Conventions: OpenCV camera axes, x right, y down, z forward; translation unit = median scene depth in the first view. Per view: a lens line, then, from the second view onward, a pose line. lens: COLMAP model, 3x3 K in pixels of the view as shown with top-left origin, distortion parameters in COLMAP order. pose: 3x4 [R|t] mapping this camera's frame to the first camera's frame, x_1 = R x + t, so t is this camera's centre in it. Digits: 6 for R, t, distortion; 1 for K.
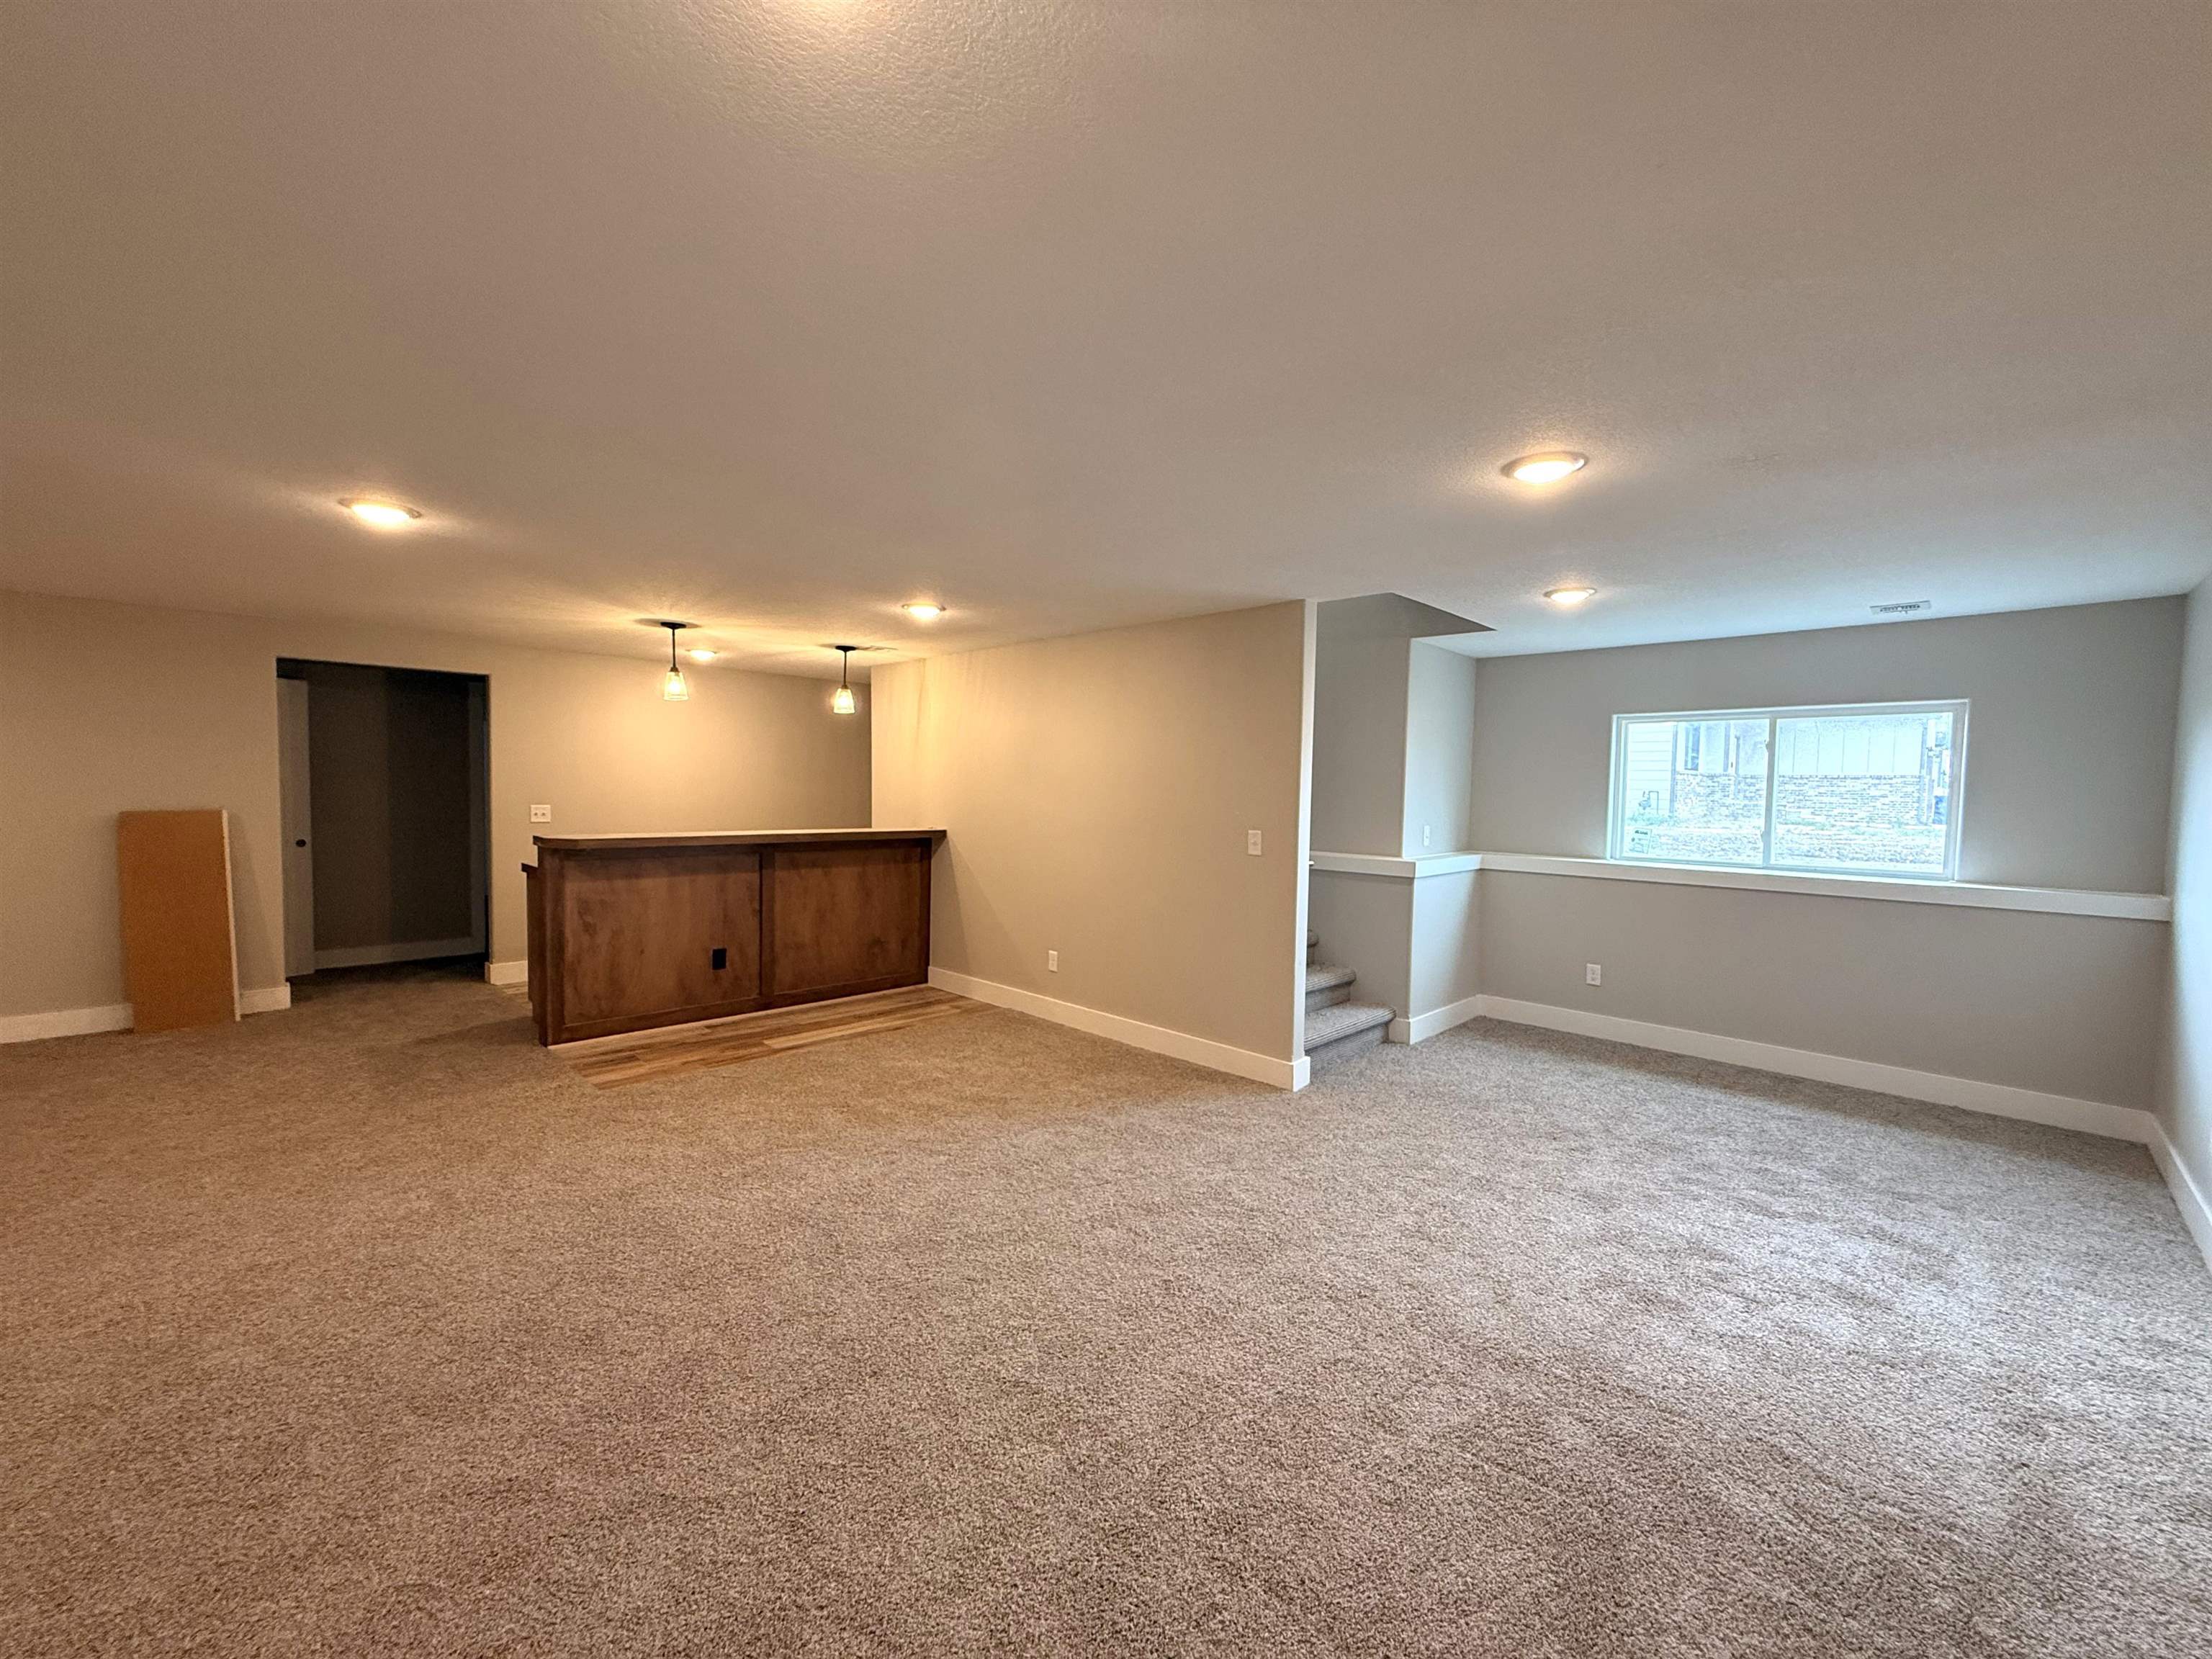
lens RADIAL K [[879.8, 0, 1099.9], [0, 879.8, 832.0], [0, 0, 1]] dist [-0.001541, 0.000620]
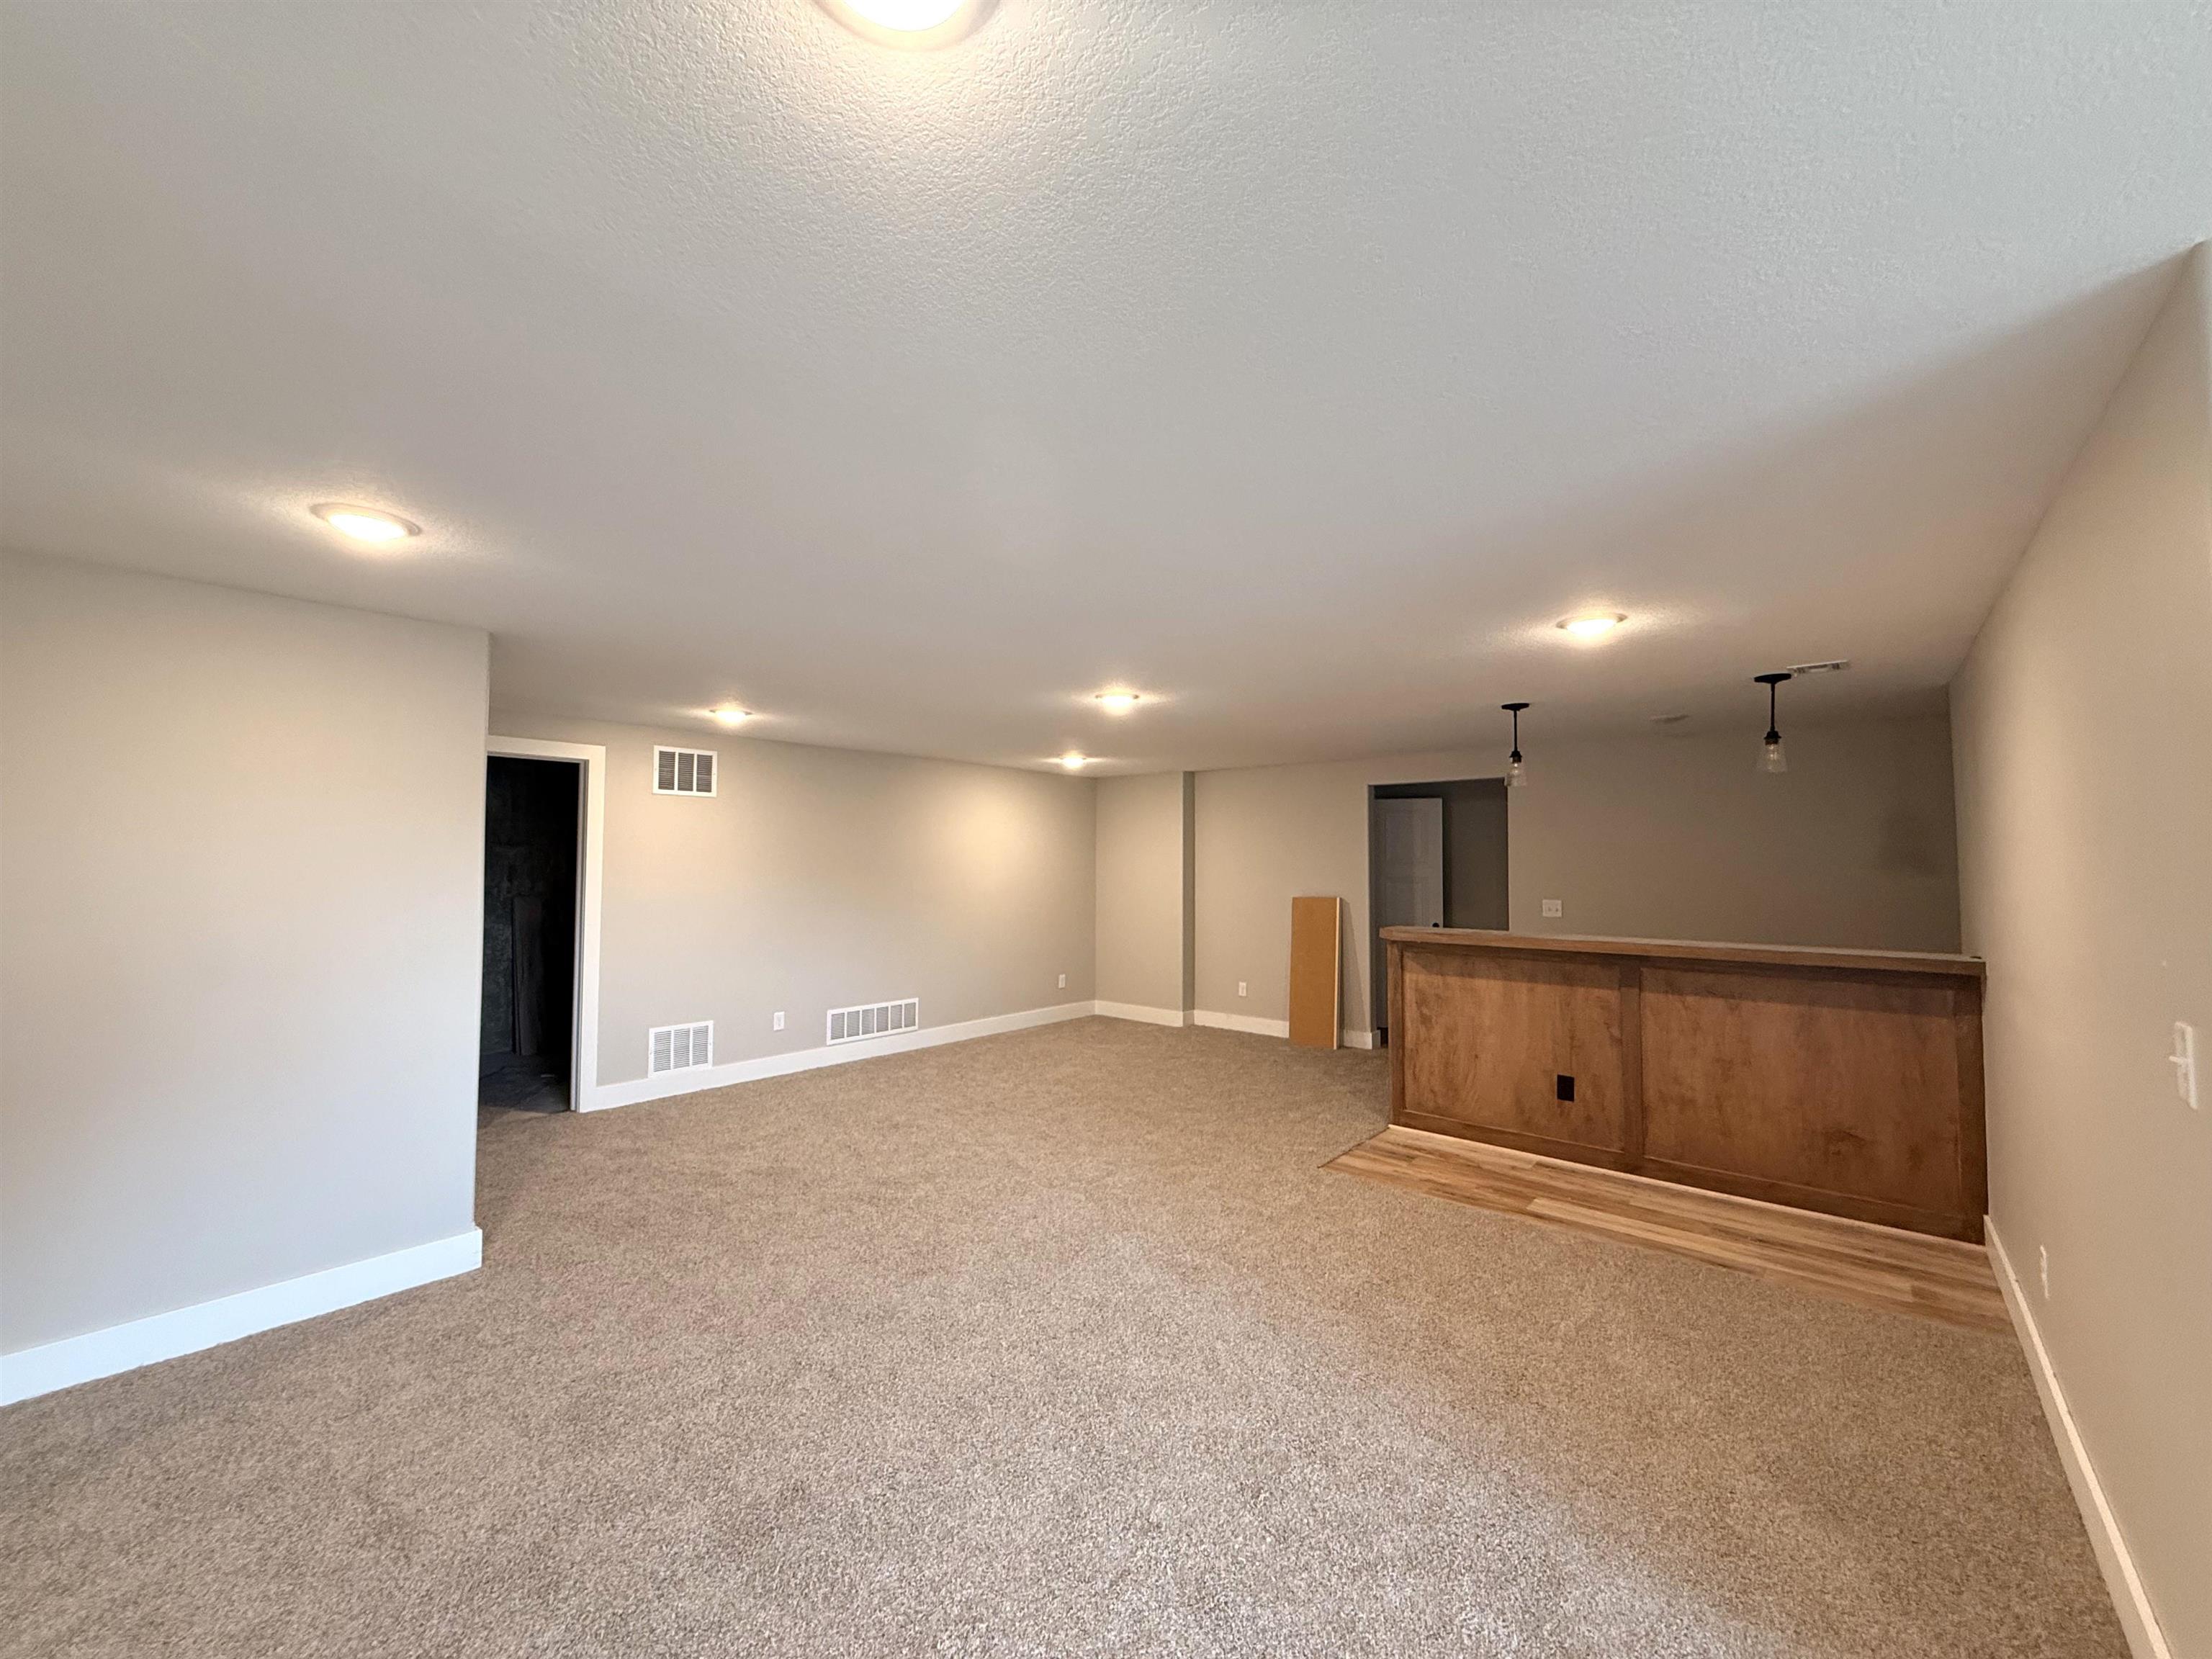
lens RADIAL K [[879.8, 0, 1099.9], [0, 879.8, 832.0], [0, 0, 1]] dist [-0.001541, 0.000620]
pose [[0.078855, -0.054373, -0.995402, 0.391988], [-0.054525, 0.996781, -0.058768, -0.025943], [0.995394, 0.058909, 0.075637, 0.502361]]
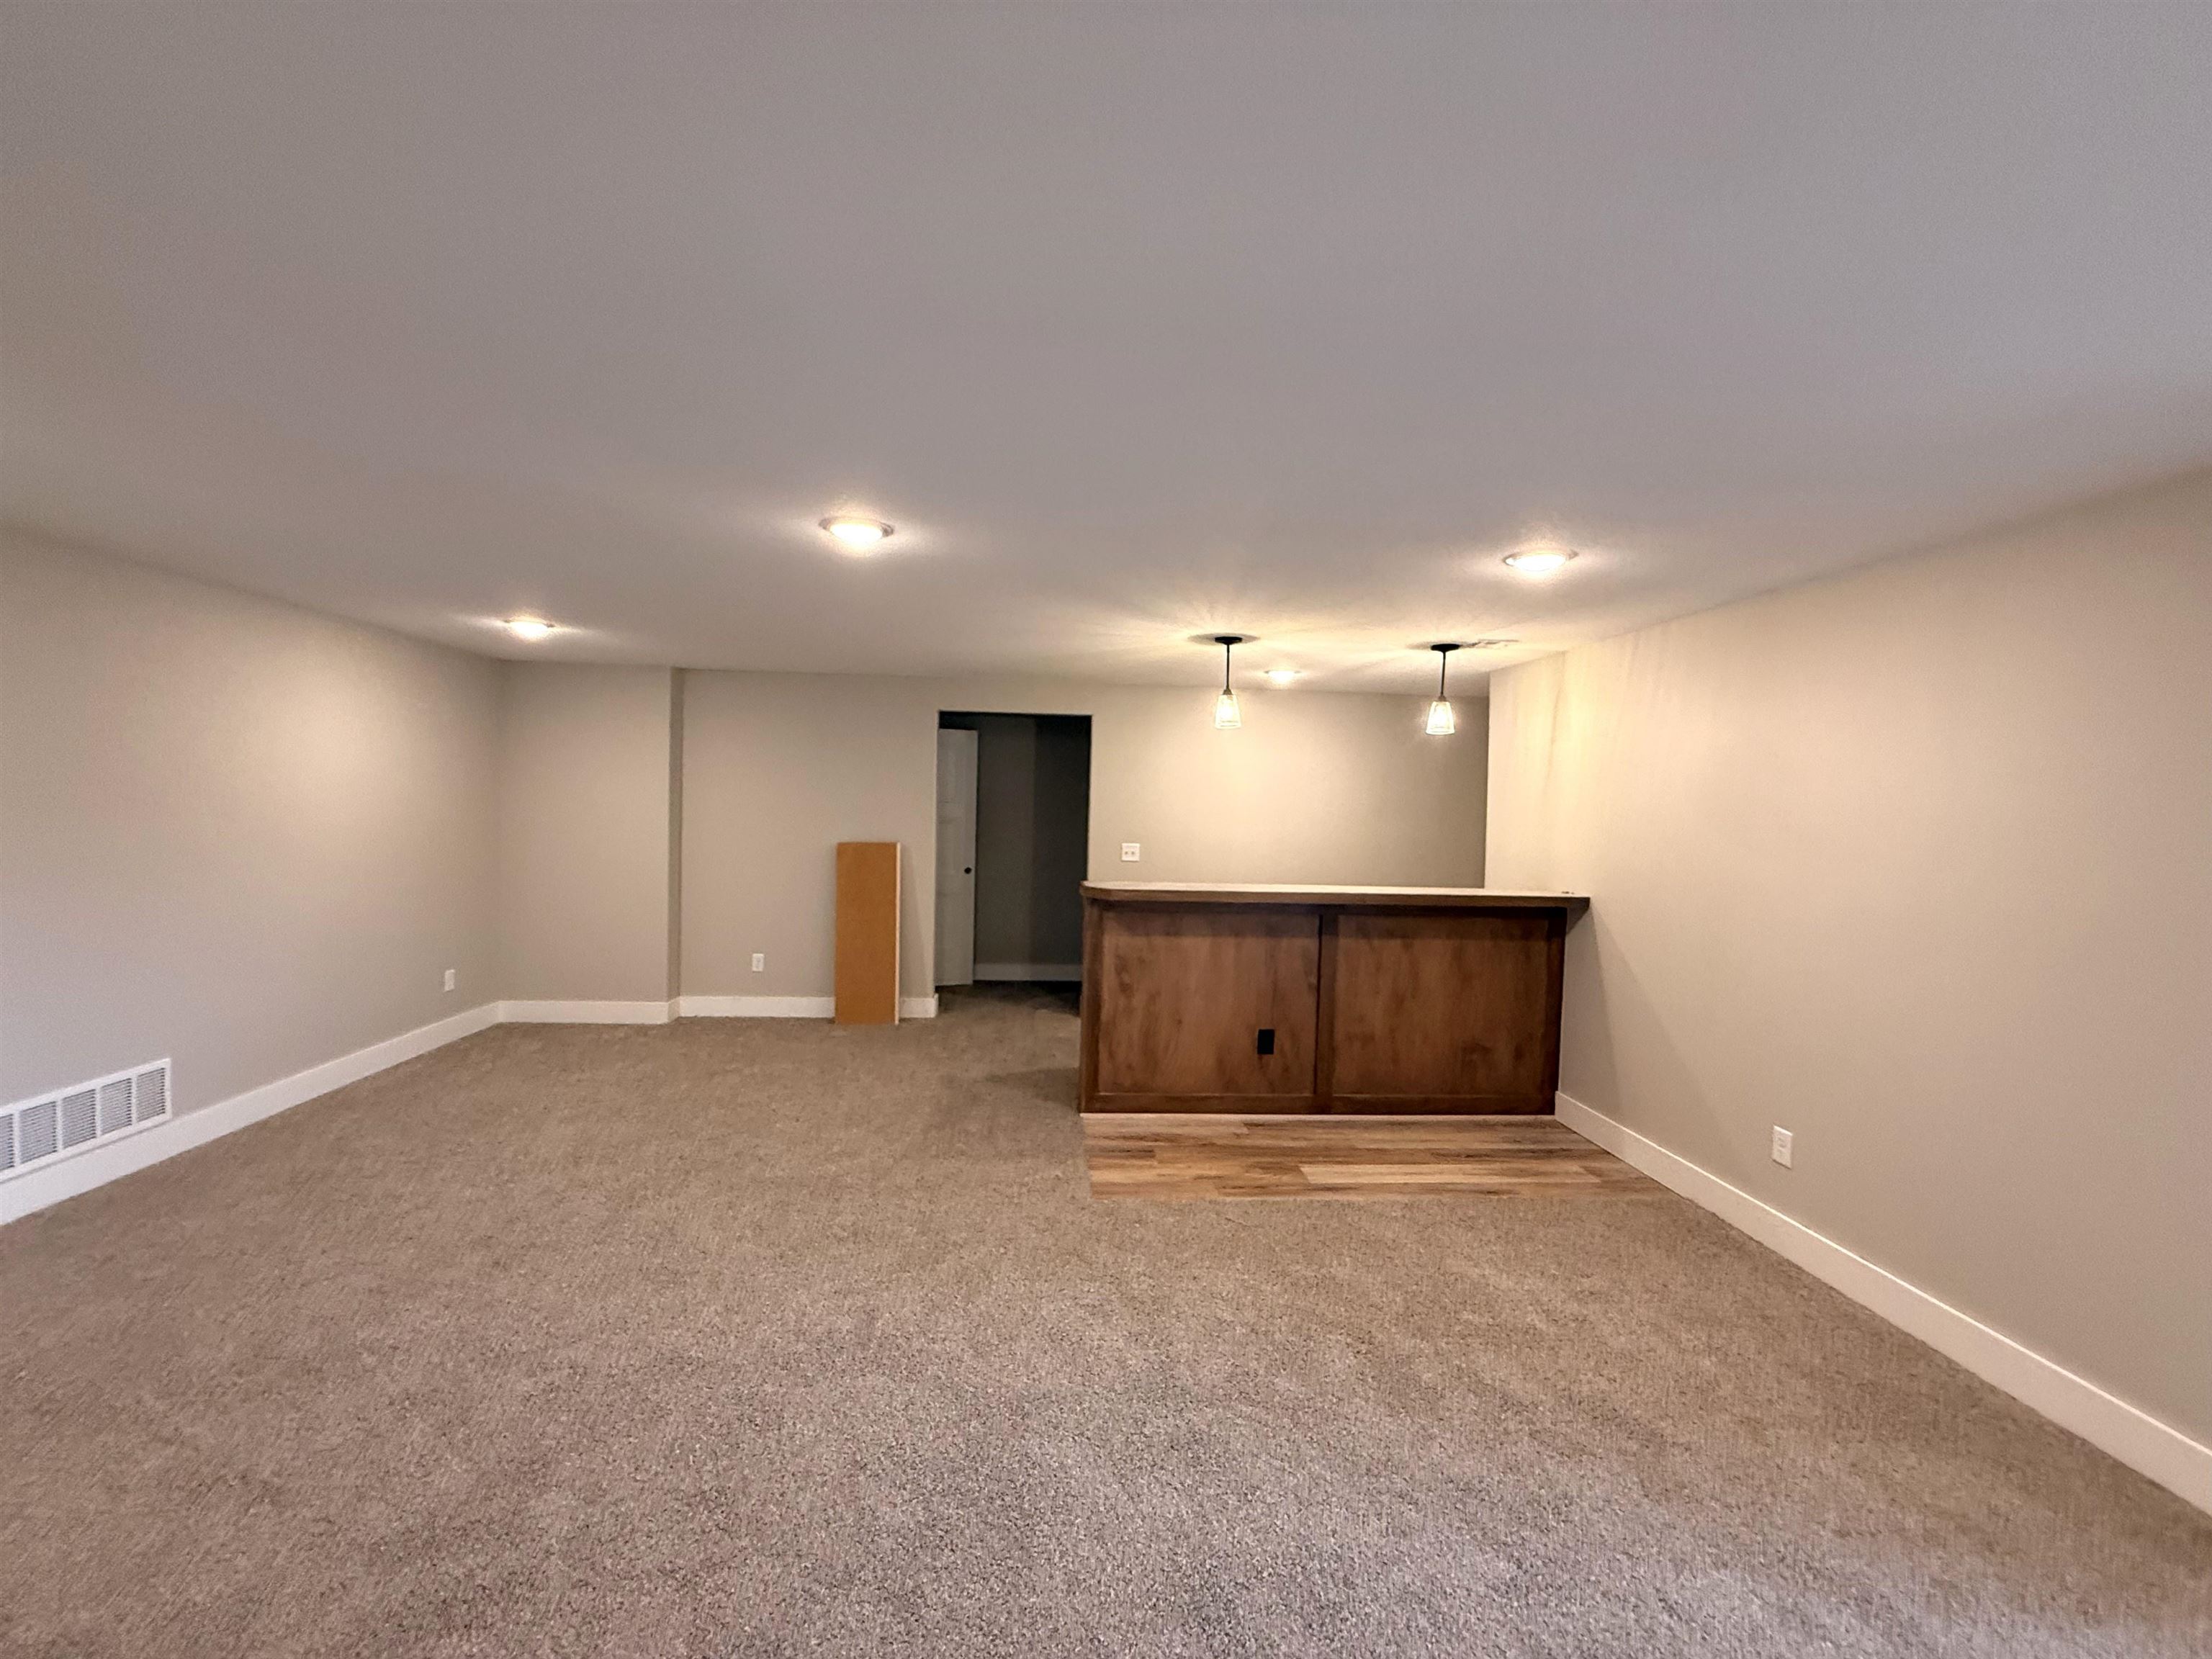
lens RADIAL K [[879.8, 0, 1099.9], [0, 879.8, 832.0], [0, 0, 1]] dist [-0.001541, 0.000620]
pose [[0.753676, 0.020707, -0.656919, -0.017592], [-0.044303, 0.998831, -0.019343, -0.028441], [0.655751, 0.043682, 0.753713, 0.286713]]
